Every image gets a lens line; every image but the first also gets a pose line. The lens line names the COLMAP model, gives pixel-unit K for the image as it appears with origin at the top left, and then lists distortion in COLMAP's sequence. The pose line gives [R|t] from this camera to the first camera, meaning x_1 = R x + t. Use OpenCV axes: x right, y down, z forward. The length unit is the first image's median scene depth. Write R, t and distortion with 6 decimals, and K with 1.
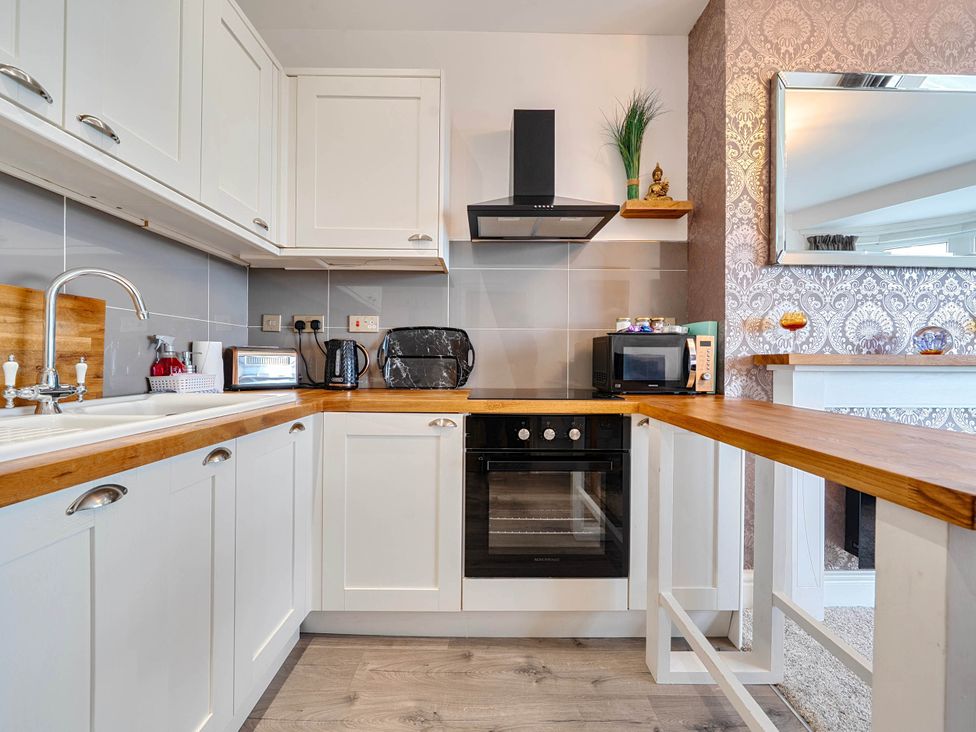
lens RADIAL K [[411.5, 0, 489.3], [0, 411.5, 364.6], [0, 0, 1]] dist [-0.004400, -0.000270]
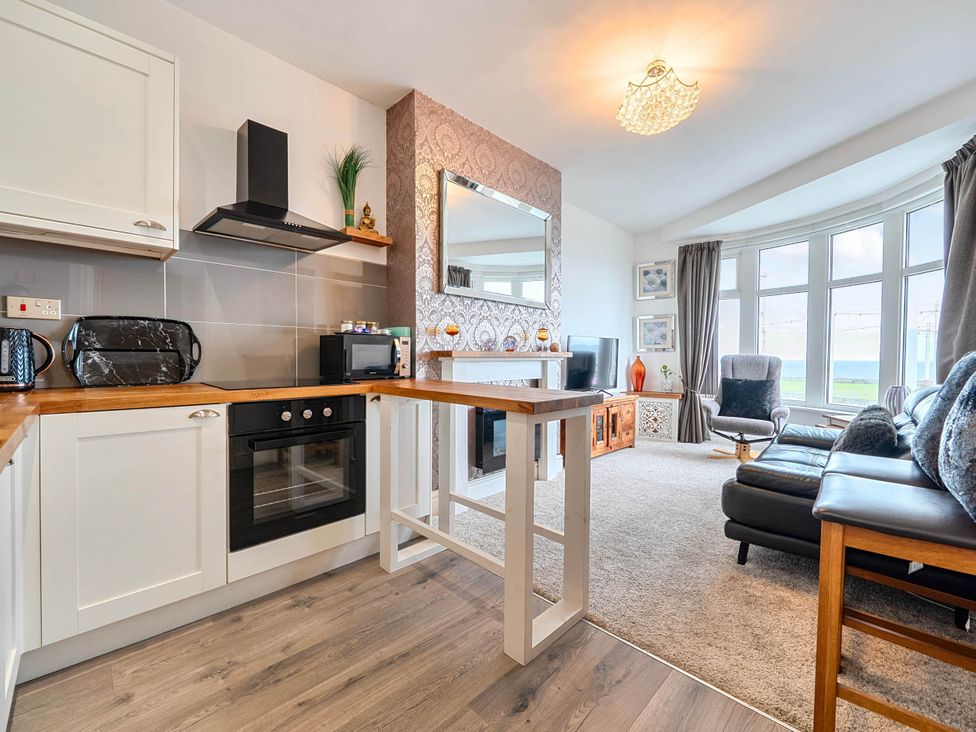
lens RADIAL K [[422.8, 0, 486.3], [0, 422.8, 364.4], [0, 0, 1]] dist [-0.001261, -0.000314]
pose [[0.700722, -0.016465, 0.713245, -0.329424], [0.003918, 0.999807, 0.019231, -0.002856], [-0.713424, -0.010681, 0.700651, -0.239887]]
